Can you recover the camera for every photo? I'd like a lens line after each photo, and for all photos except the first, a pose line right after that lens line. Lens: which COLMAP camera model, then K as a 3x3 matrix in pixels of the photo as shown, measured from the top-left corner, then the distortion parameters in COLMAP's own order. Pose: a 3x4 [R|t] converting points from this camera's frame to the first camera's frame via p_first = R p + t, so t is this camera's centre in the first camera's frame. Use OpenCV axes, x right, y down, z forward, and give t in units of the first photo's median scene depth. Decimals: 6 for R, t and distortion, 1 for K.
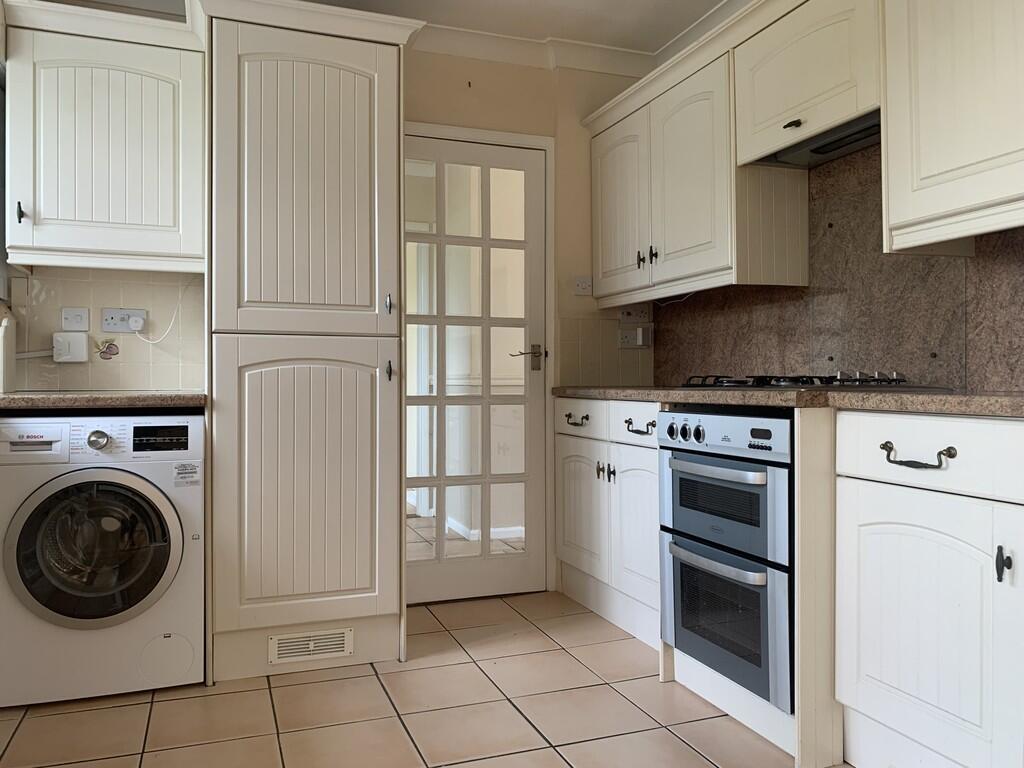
lens RADIAL K [[783.9, 0, 514.3], [0, 783.9, 381.2], [0, 0, 1]] dist [0.031591, -0.043160]
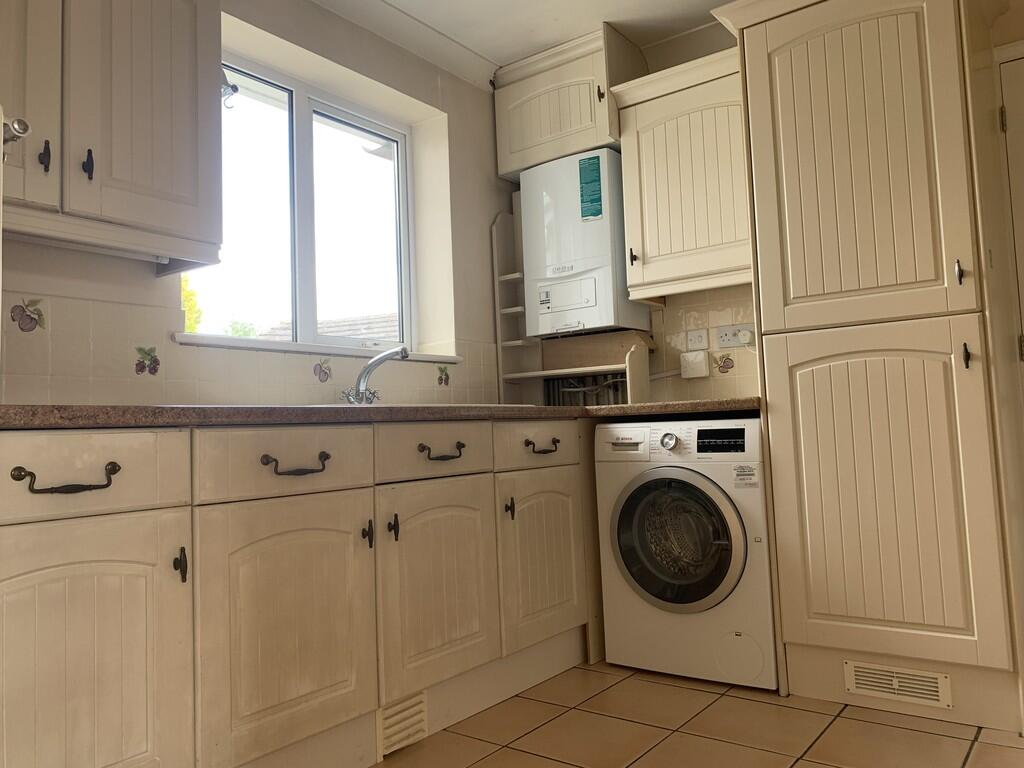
lens RADIAL K [[783.9, 0, 514.0], [0, 783.9, 378.0], [0, 0, 1]] dist [0.031591, -0.043160]
pose [[0.536454, -0.078541, -0.840267, 0.280516], [0.042690, 0.996911, -0.065928, 0.045155], [0.842849, -0.000504, 0.538150, 0.196662]]
